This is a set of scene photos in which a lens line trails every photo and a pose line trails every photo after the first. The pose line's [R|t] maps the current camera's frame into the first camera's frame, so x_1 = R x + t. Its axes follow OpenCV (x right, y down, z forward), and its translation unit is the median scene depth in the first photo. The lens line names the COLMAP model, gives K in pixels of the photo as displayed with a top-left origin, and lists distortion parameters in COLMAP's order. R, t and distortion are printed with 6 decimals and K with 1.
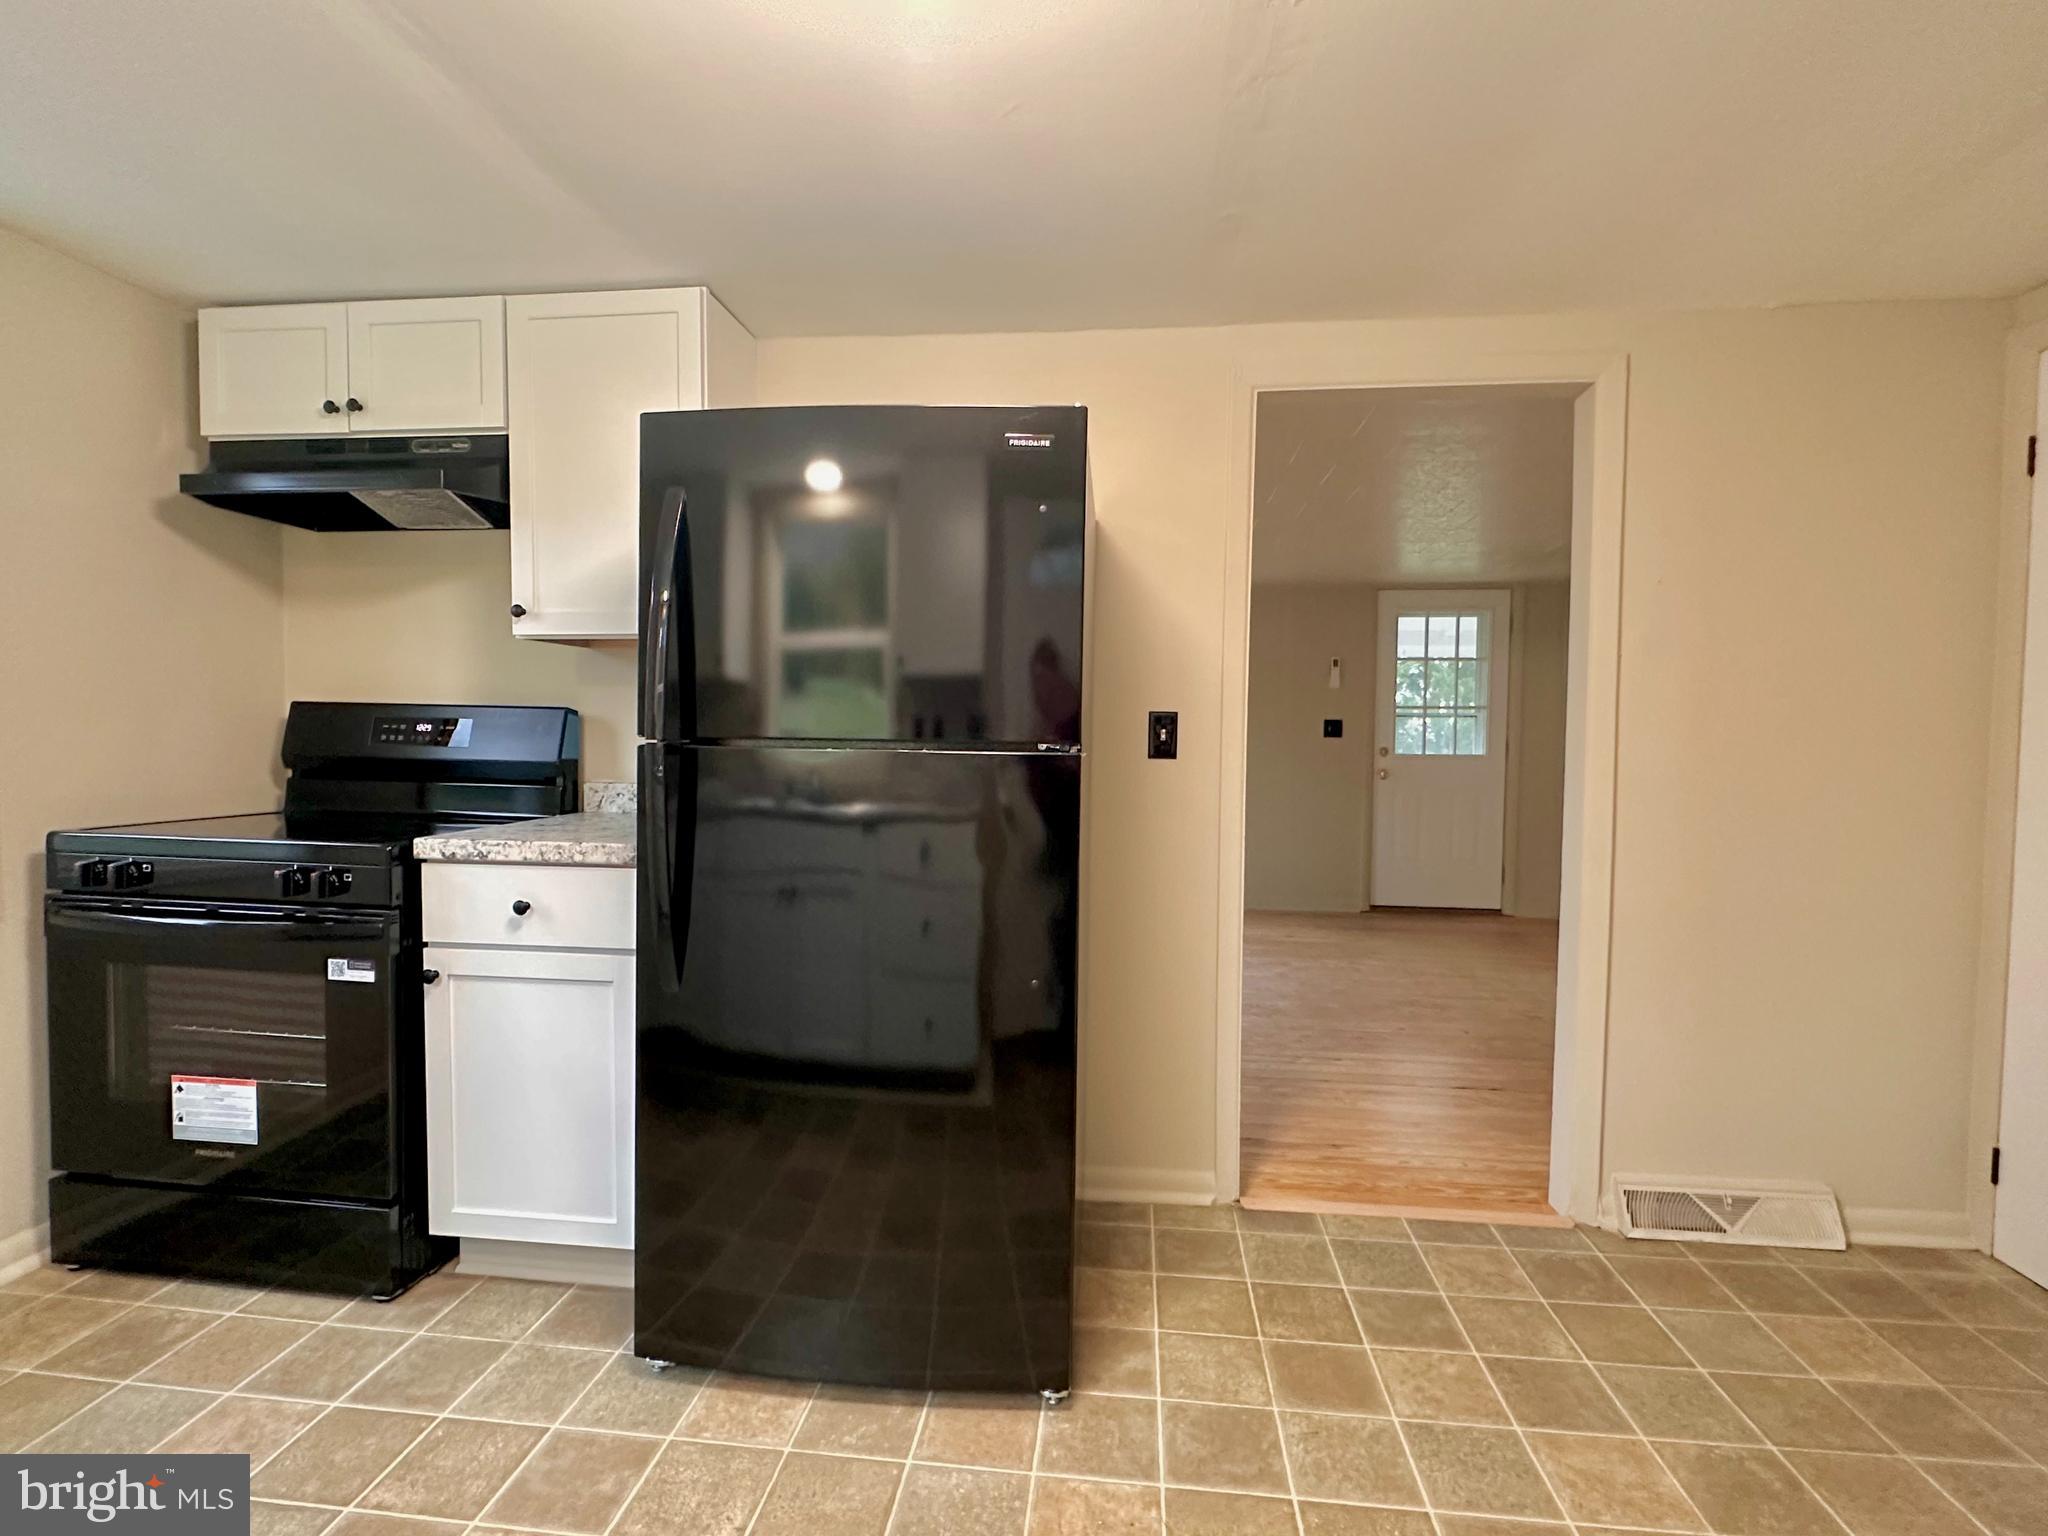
lens RADIAL K [[1047.7, 0, 1007.1], [0, 1047.7, 777.0], [0, 0, 1]] dist [0.001675, 0.000070]
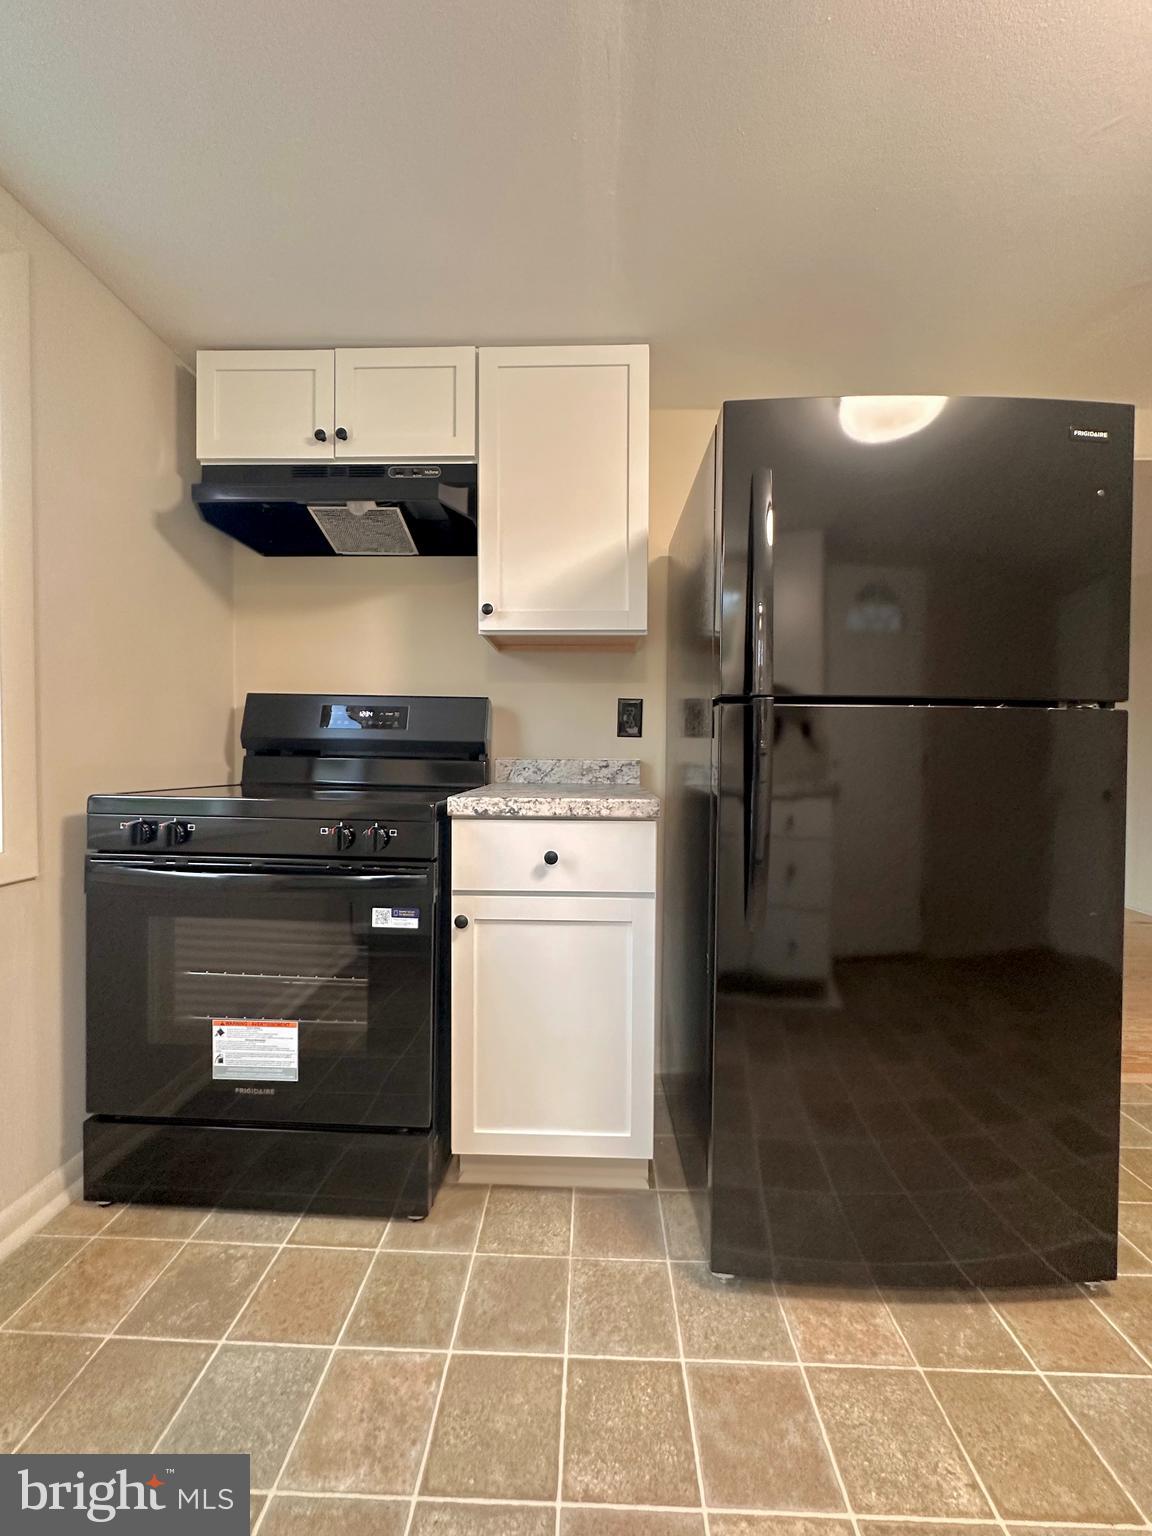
lens RADIAL K [[632.8, 0, 576.0], [0, 632.8, 768.0], [0, 0, 1]] dist [-0.000872, 0.000477]
pose [[0.995364, -0.004090, 0.096092, -0.489811], [0.006231, 0.999739, -0.021988, 0.042663], [-0.095977, 0.022485, 0.995130, 0.314226]]
